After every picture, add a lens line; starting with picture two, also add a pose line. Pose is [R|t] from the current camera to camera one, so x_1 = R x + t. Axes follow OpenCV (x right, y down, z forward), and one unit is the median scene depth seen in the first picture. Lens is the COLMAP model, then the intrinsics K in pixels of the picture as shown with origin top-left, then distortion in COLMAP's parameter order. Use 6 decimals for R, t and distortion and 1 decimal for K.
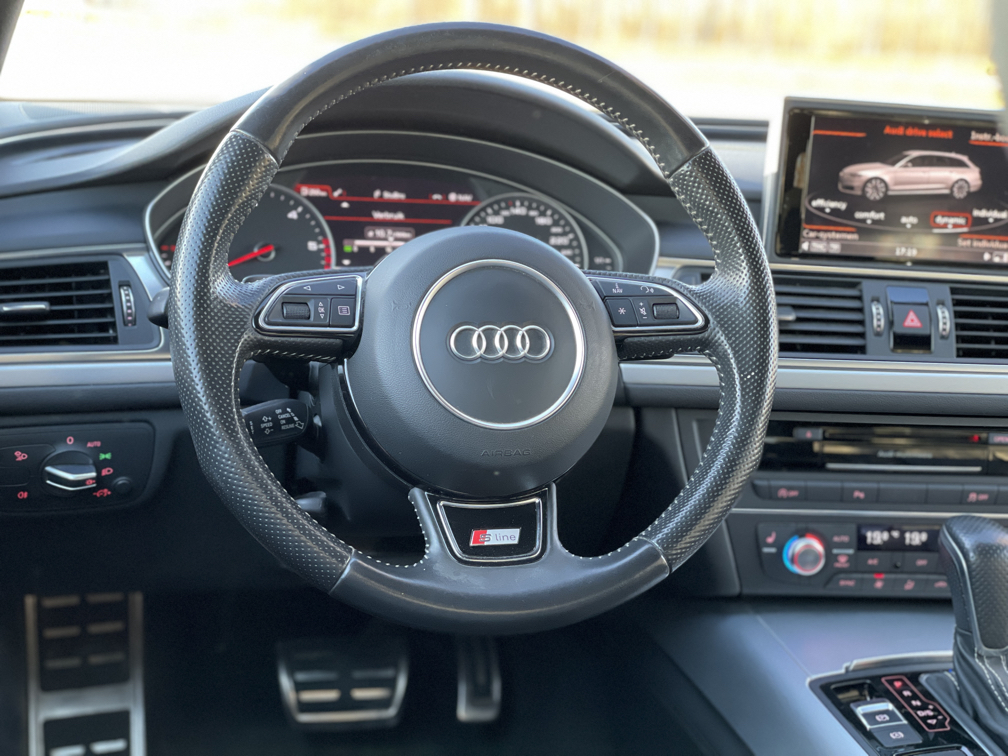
lens RADIAL K [[1513.7, 0, 504.7], [0, 1513.7, 356.6], [0, 0, 1]] dist [0.111400, 0.000000]
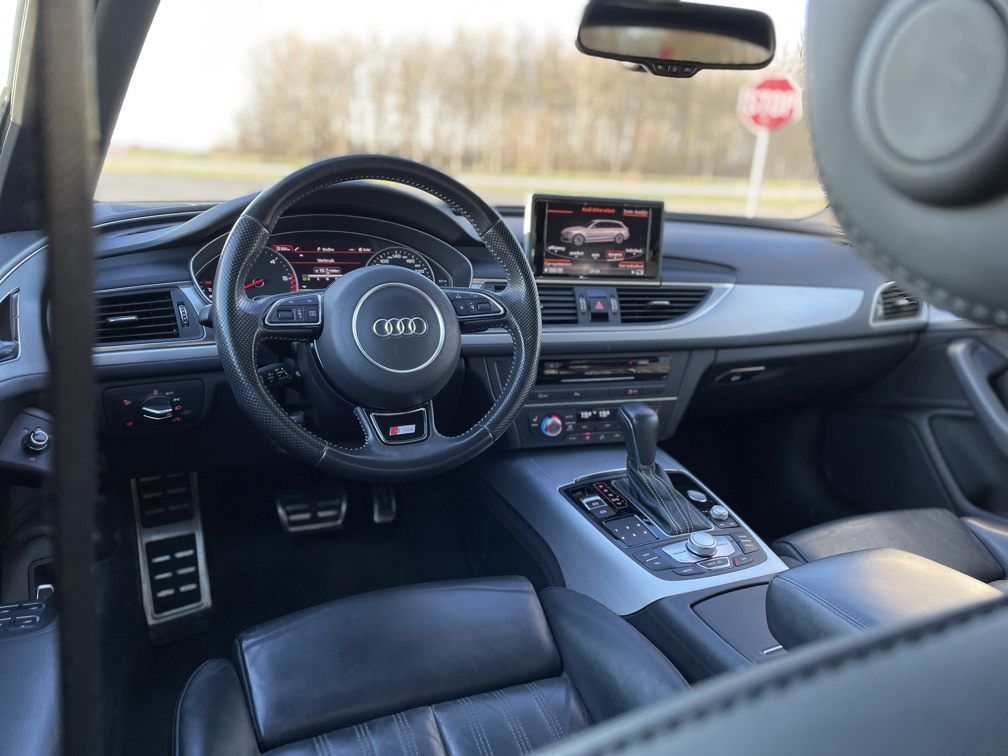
lens RADIAL K [[766.1, 0, 503.2], [0, 766.1, 373.4], [0, 0, 1]] dist [0.078438, -0.076930]
pose [[0.984280, -0.057023, 0.167153, -0.029388], [0.047241, 0.996962, 0.061932, -0.003706], [-0.170177, -0.053062, 0.983984, 0.029629]]
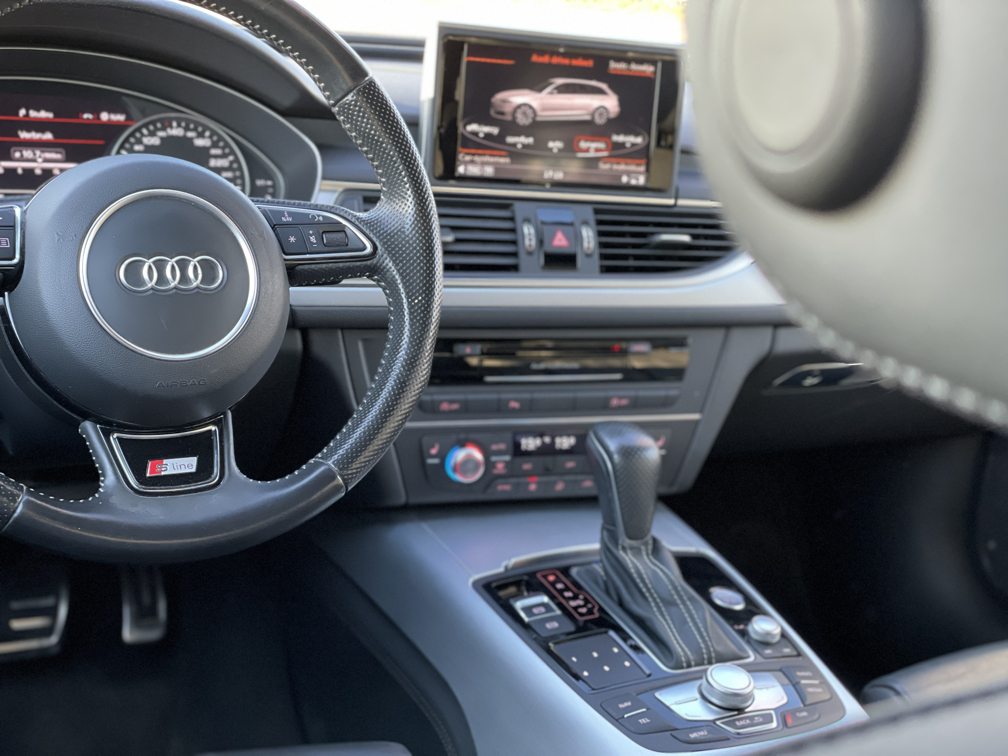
lens RADIAL K [[1513.7, 0, 508.9], [0, 1513.7, 366.2], [0, 0, 1]] dist [0.111400, 0.000000]
pose [[0.971716, -0.032777, 0.233867, -0.017723], [0.016174, 0.997233, 0.072560, -0.013151], [-0.235599, -0.066725, 0.969557, -0.022580]]
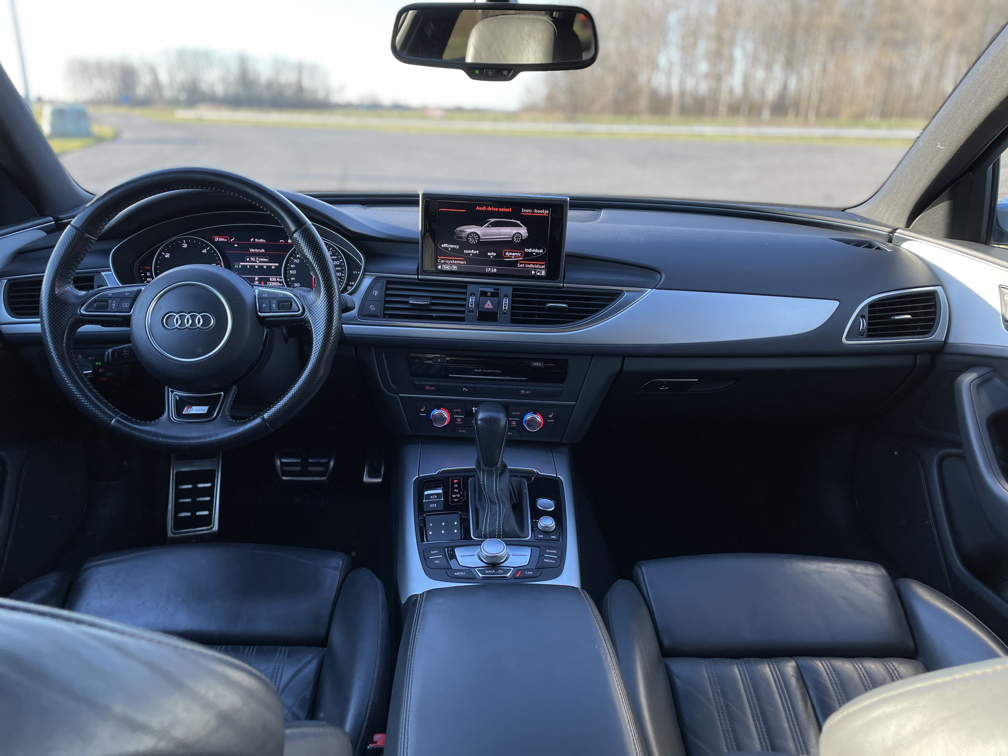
lens RADIAL K [[766.1, 0, 501.5], [0, 766.1, 381.7], [0, 0, 1]] dist [0.078438, -0.076930]
pose [[0.977406, 0.032612, -0.208839, 0.498393], [-0.007590, 0.992804, 0.119513, -0.044020], [0.211233, -0.115227, 0.970620, 0.010209]]
